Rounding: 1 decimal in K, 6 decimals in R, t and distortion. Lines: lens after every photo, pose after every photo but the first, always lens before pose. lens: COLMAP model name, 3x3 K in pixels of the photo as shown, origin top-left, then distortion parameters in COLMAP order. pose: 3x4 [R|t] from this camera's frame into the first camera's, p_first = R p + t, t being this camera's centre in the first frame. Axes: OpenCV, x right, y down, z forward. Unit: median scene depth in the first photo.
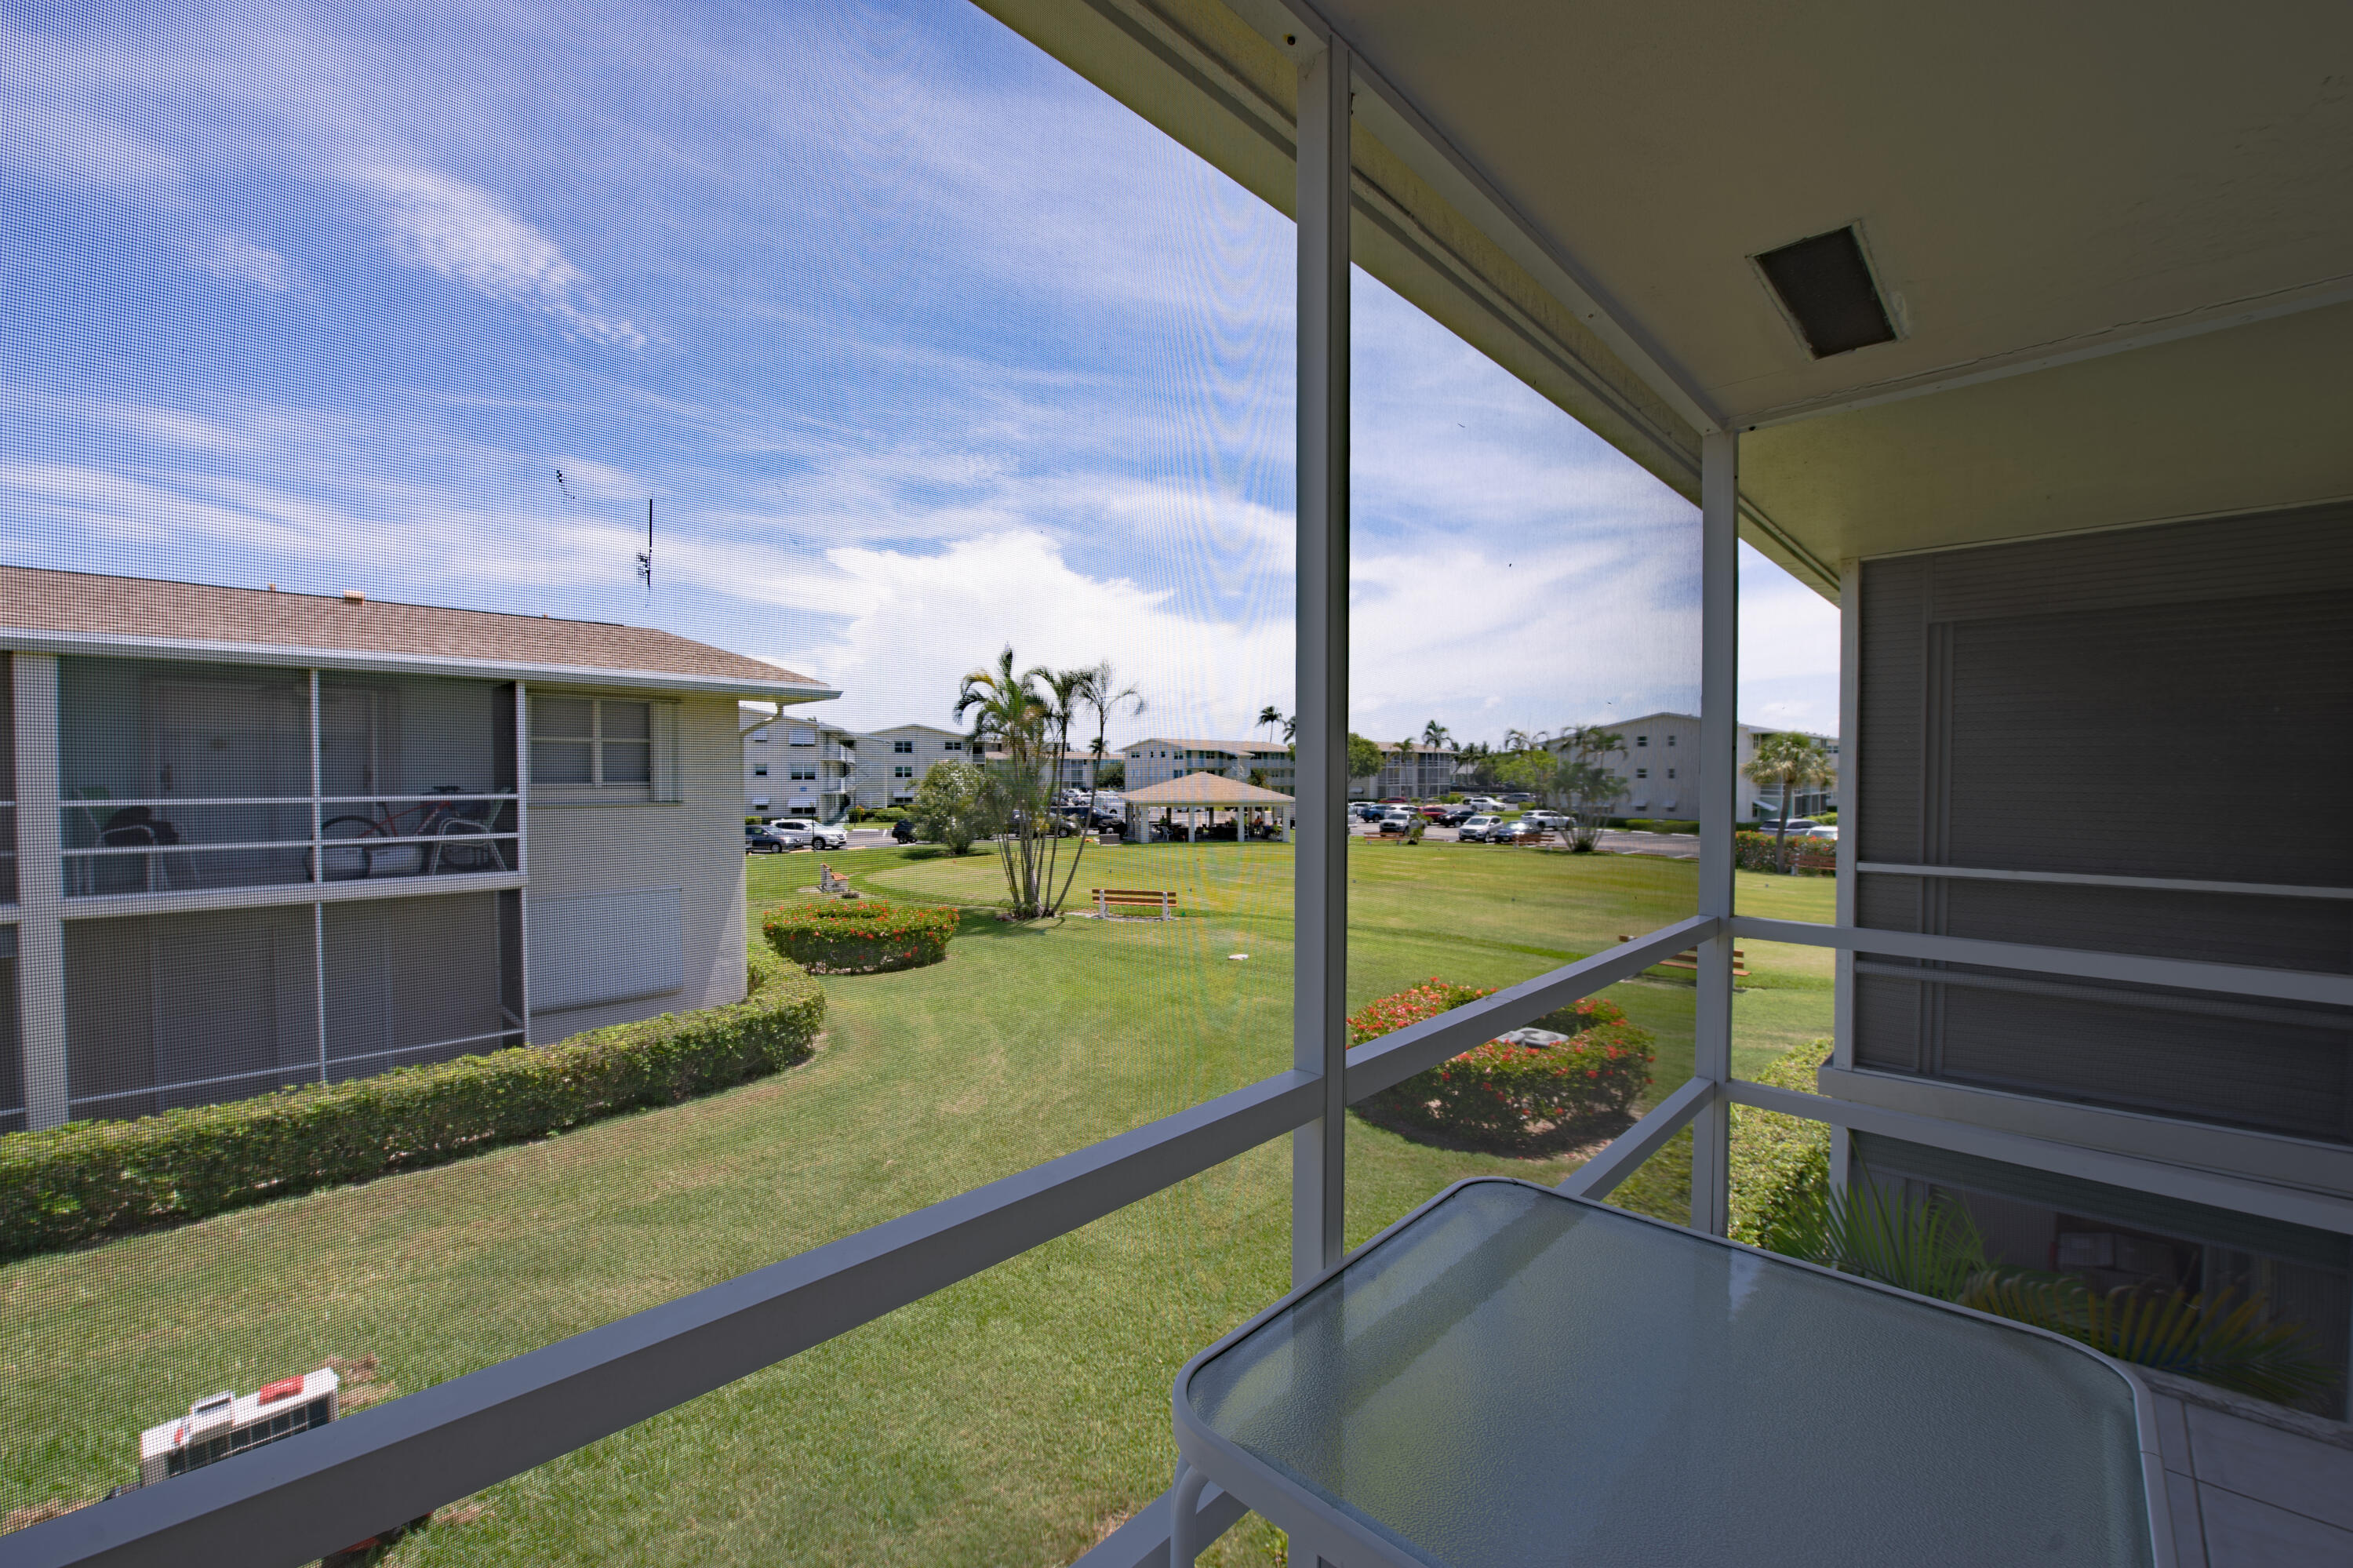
lens RADIAL K [[934.1, 0, 1176.5], [0, 934.1, 784.0], [0, 0, 1]] dist [-0.014408, -0.000366]
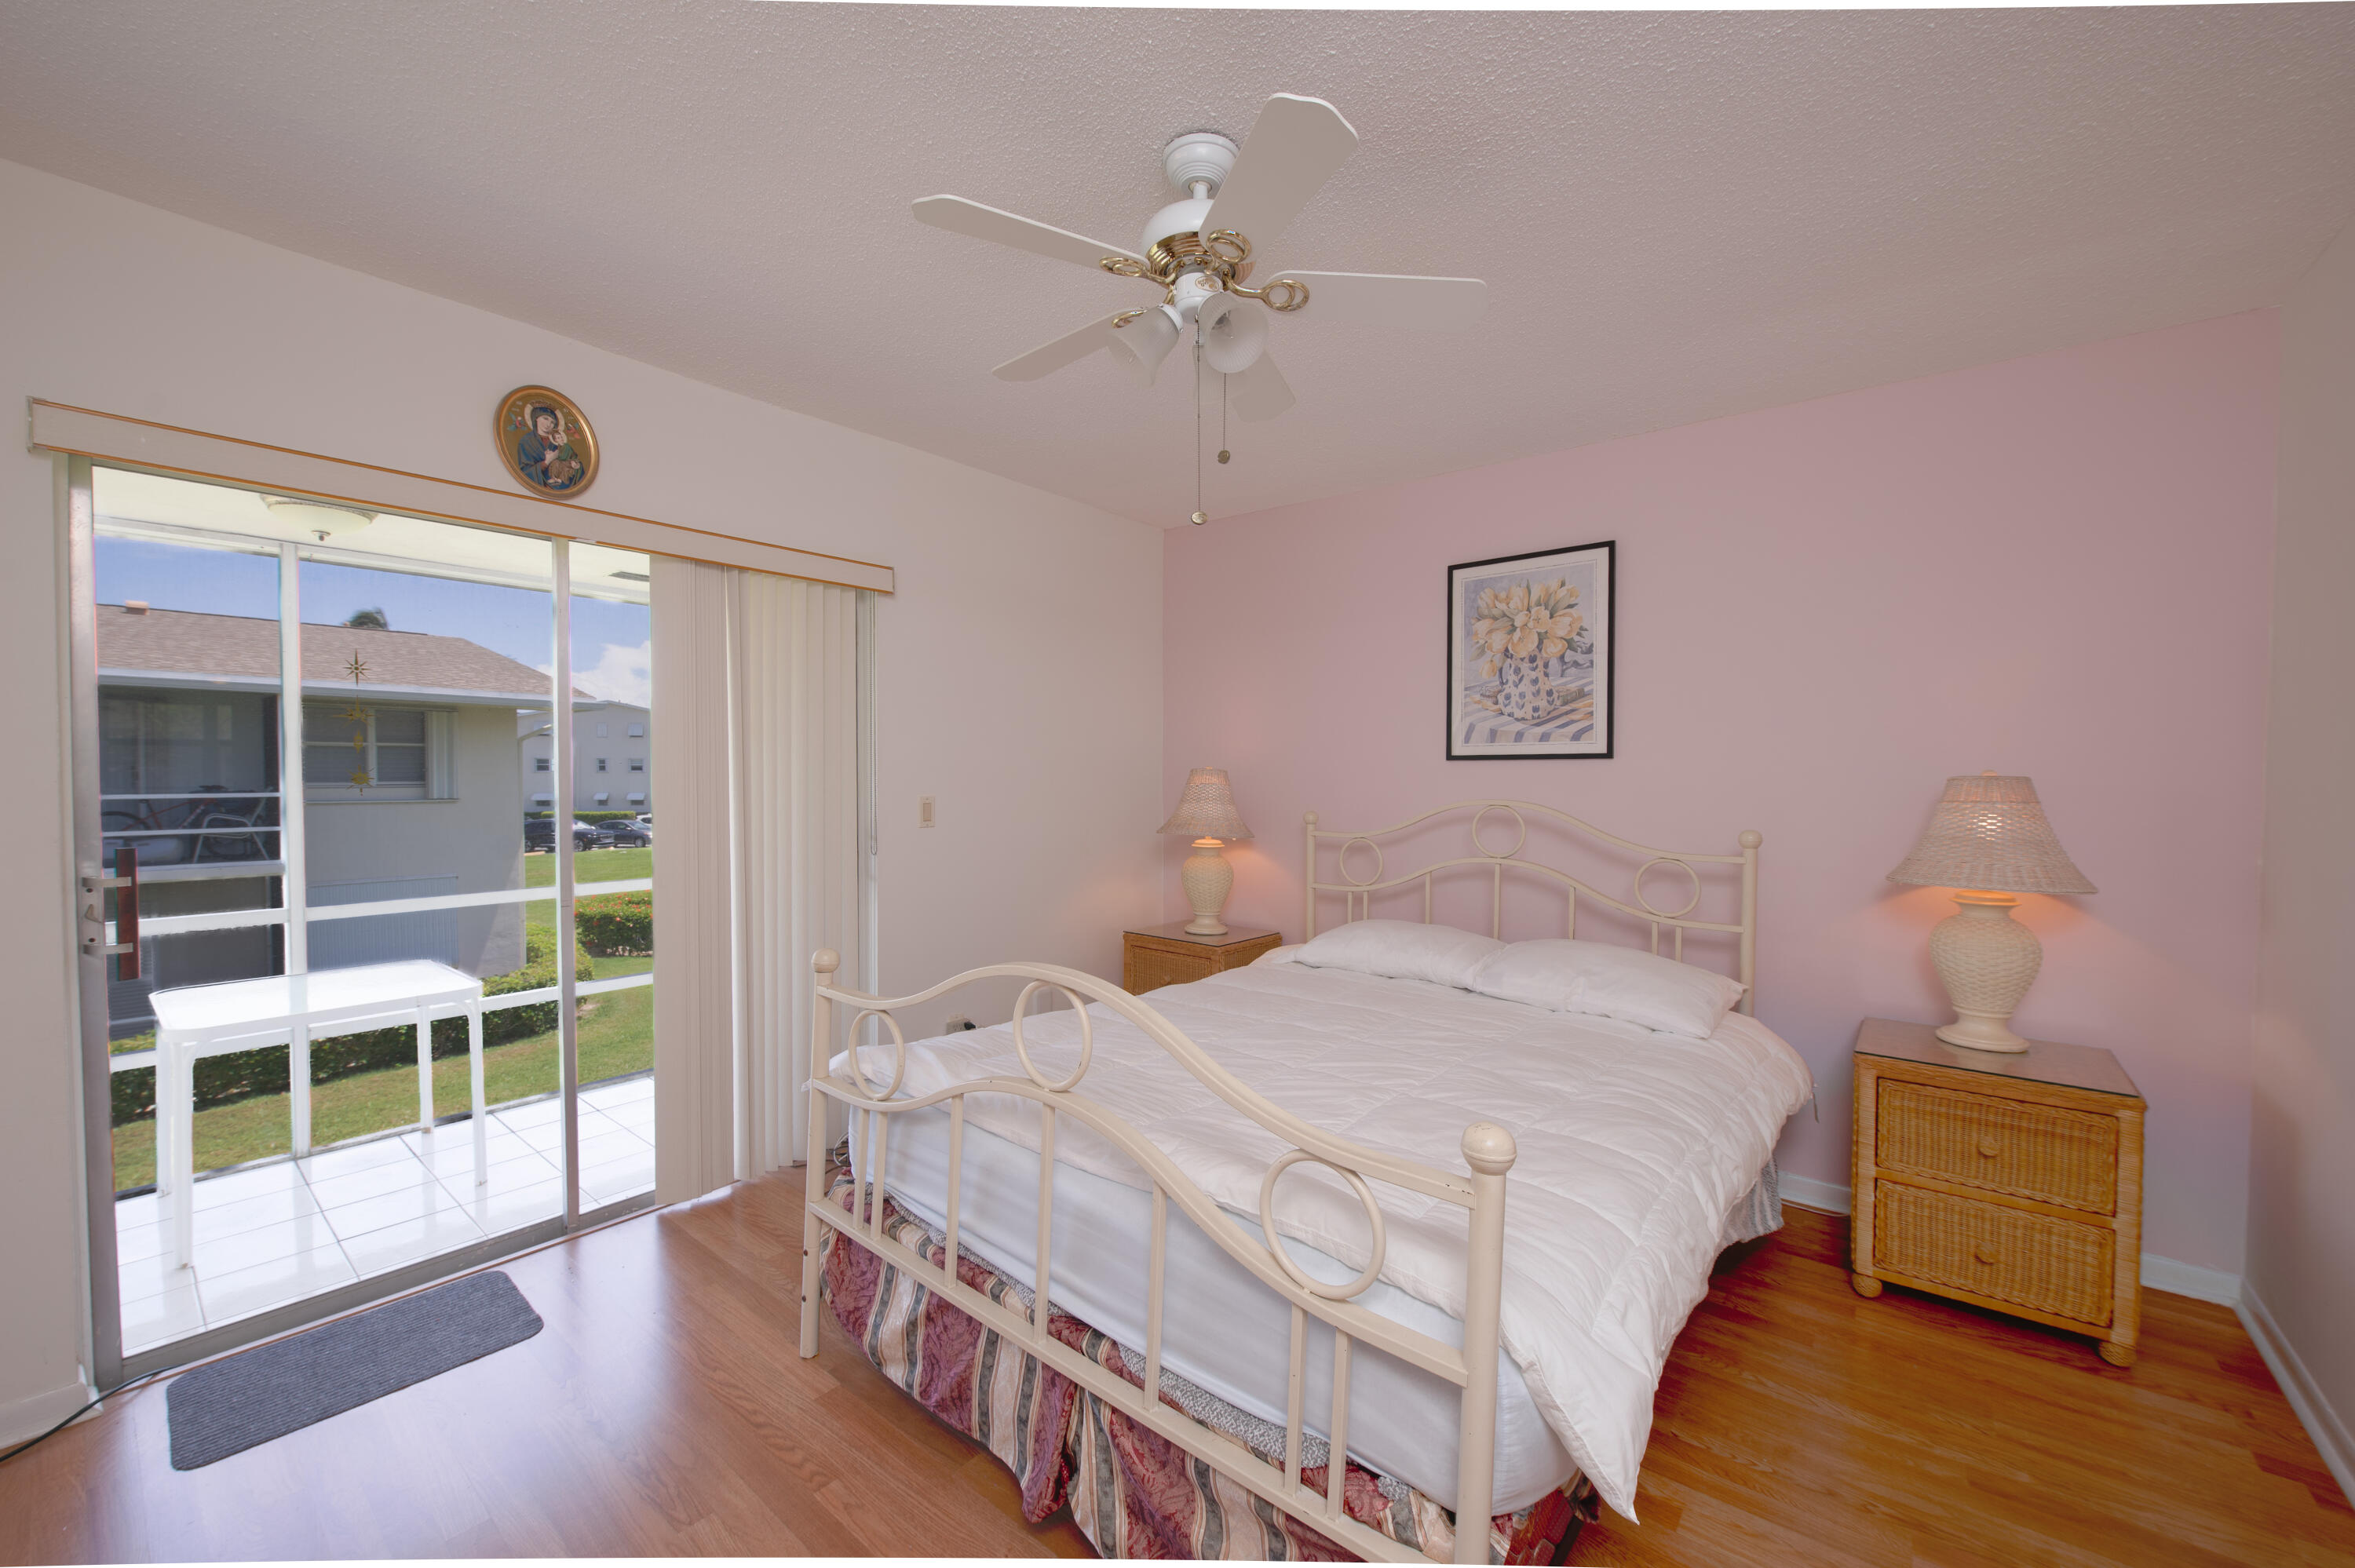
lens RADIAL K [[922.3, 0, 1177.5], [0, 922.3, 784.0], [0, 0, 1]] dist [-0.000694, -0.000108]
pose [[0.996195, 0.002660, 0.087109, 0.290991], [-0.003082, 0.999984, 0.004714, -0.008604], [-0.087095, -0.004964, 0.996188, -0.227492]]
